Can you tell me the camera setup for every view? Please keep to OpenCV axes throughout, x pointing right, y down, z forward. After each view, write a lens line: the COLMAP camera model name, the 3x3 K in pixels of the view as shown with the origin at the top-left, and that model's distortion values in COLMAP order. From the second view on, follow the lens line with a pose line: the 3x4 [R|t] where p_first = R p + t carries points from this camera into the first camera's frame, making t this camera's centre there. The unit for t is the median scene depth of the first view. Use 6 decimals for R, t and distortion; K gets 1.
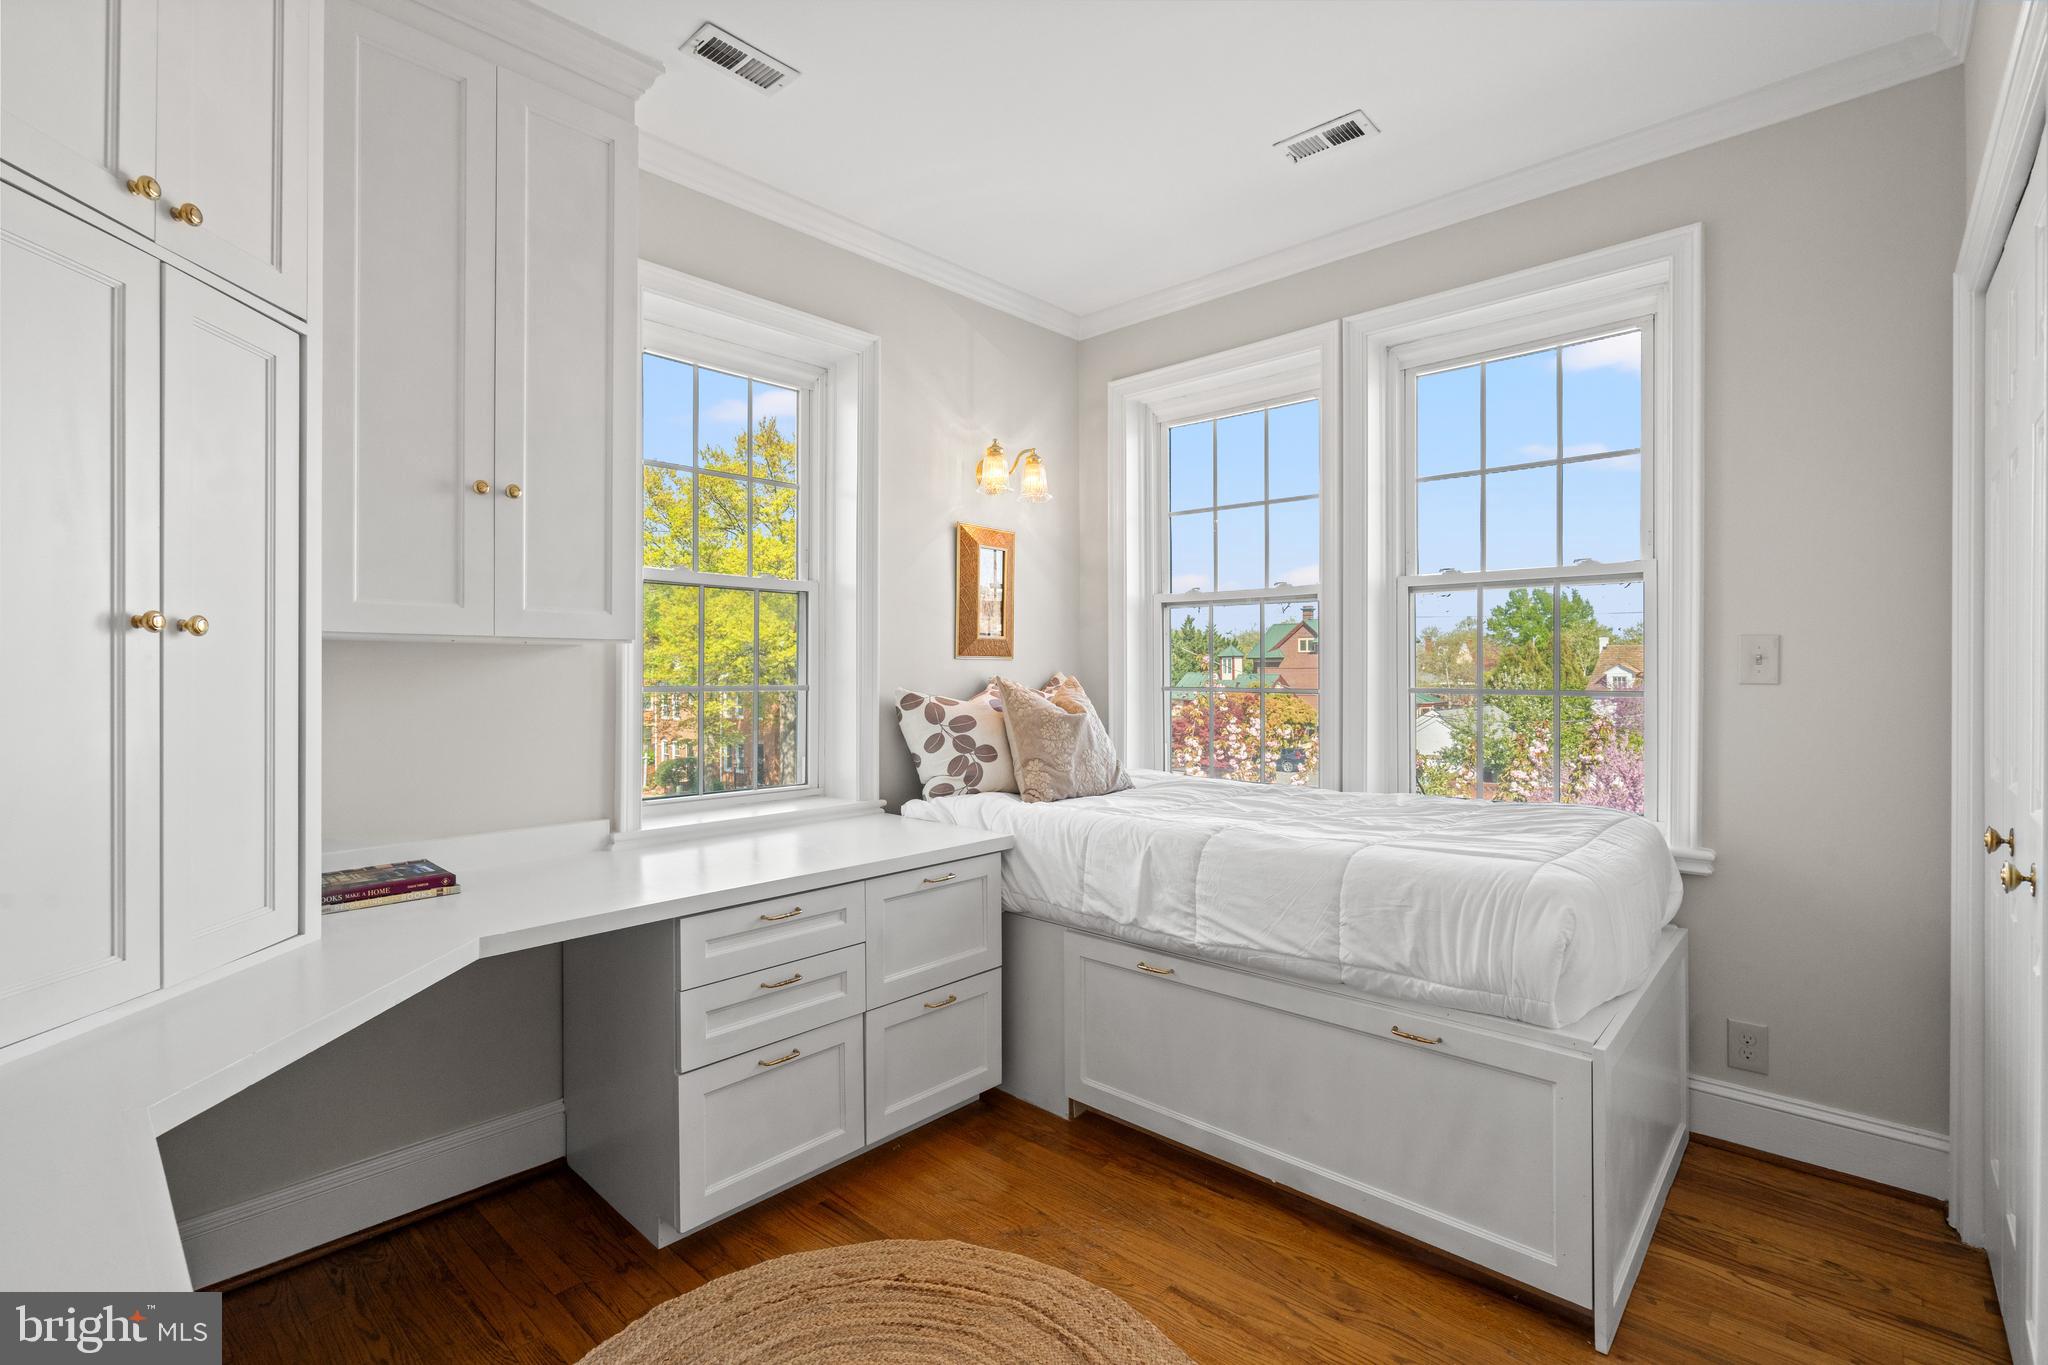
lens RADIAL K [[930.5, 0, 1010.7], [0, 930.5, 690.1], [0, 0, 1]] dist [-0.003108, 0.000258]
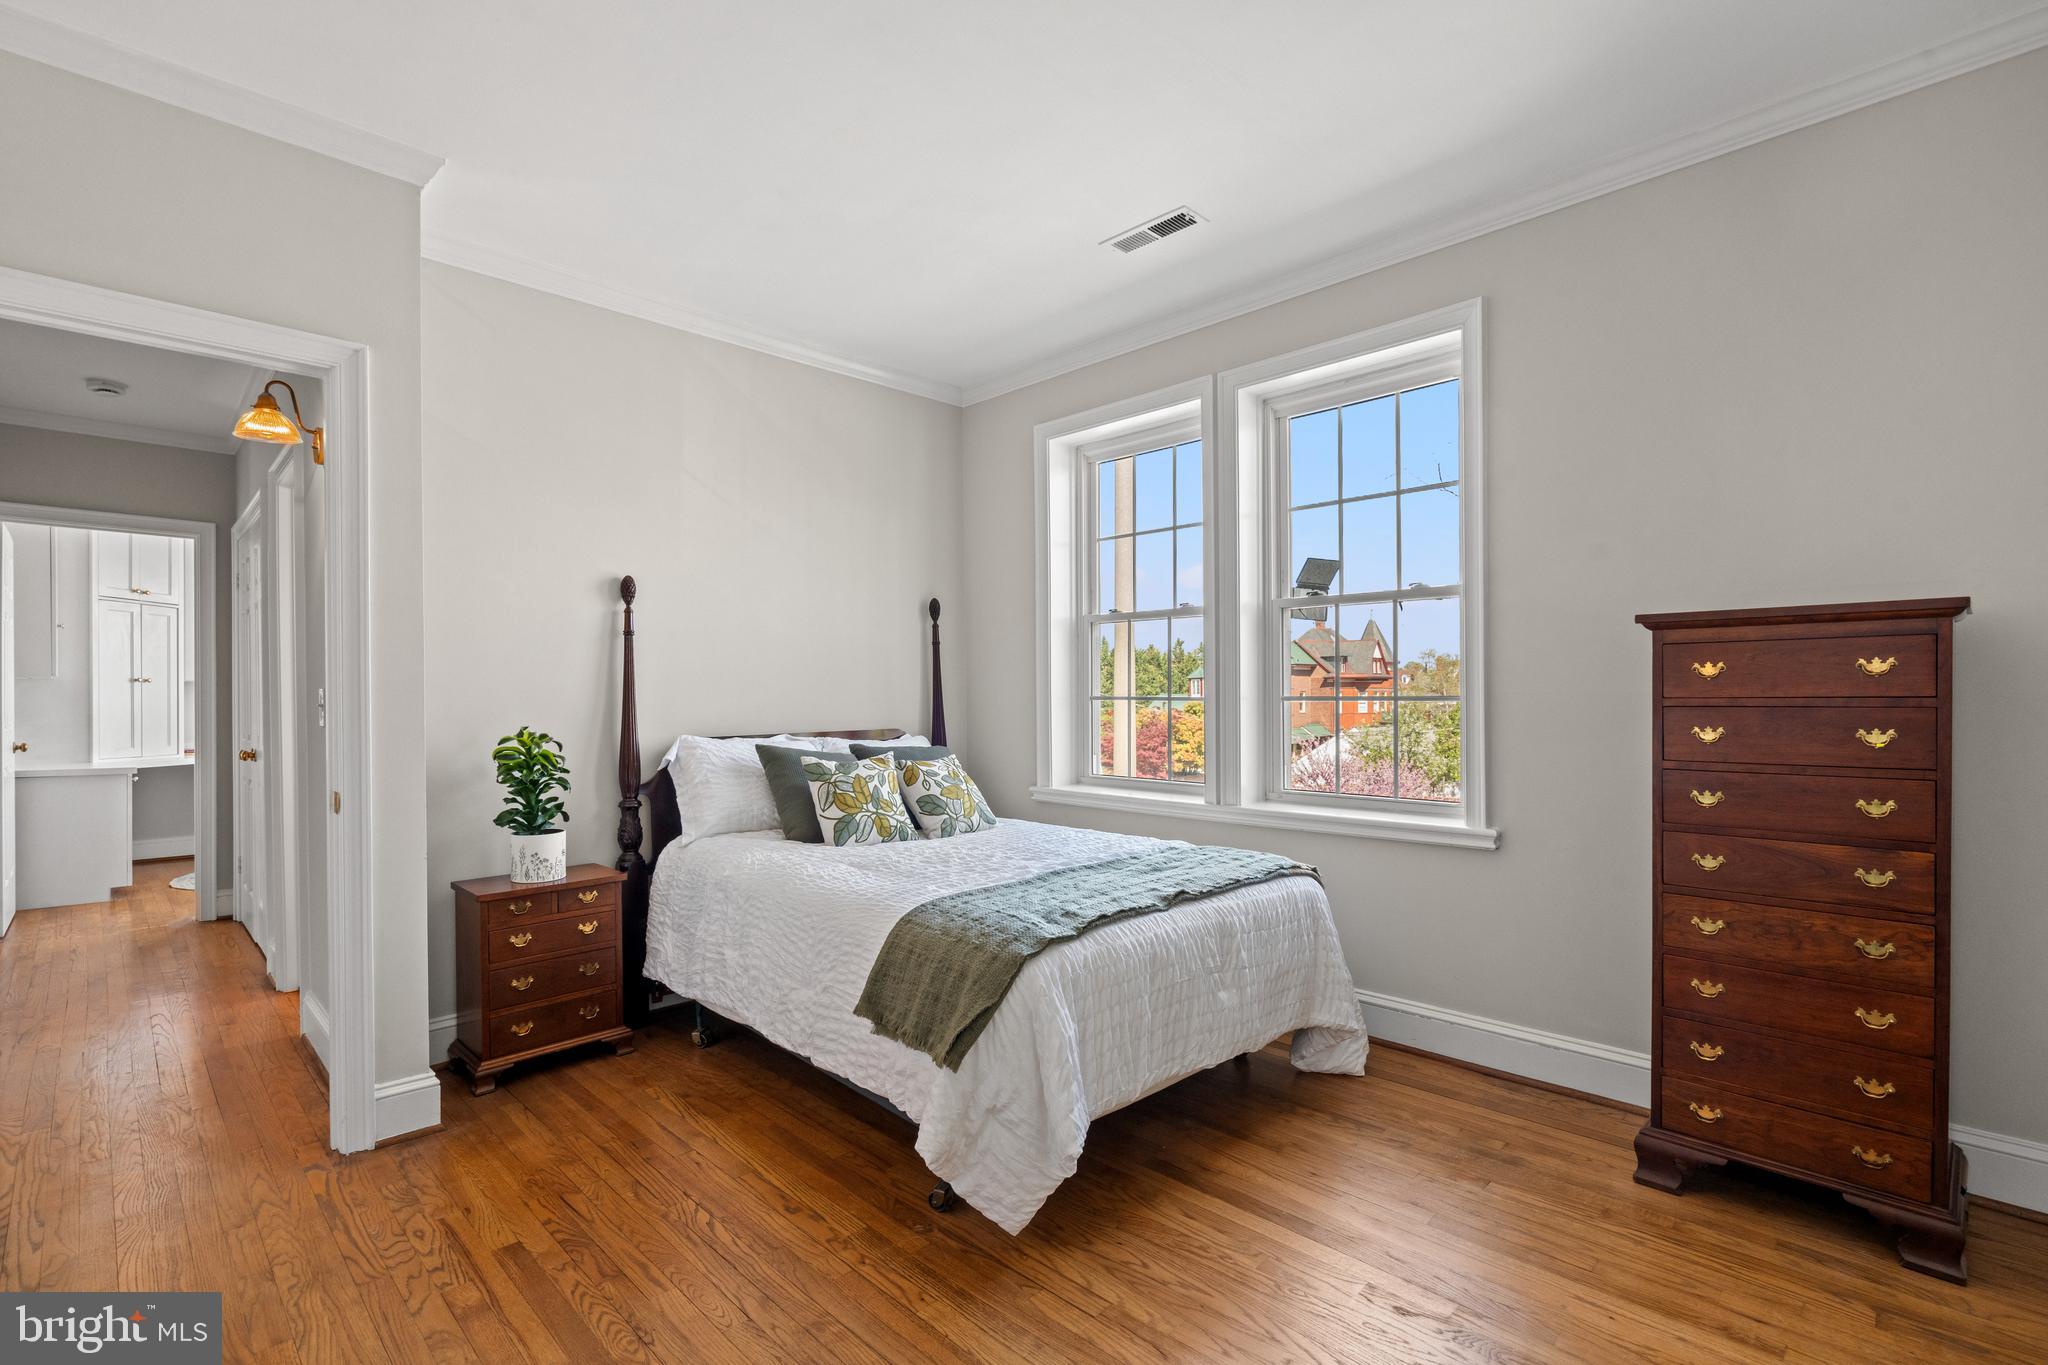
lens RADIAL K [[930.5, 0, 1037.6], [0, 930.5, 703.4], [0, 0, 1]] dist [-0.003108, 0.000258]
pose [[0.999948, -0.010102, -0.001395, 0.172464], [0.010106, 0.999945, 0.002926, 0.004013], [0.001365, -0.002940, 0.999995, -0.175779]]
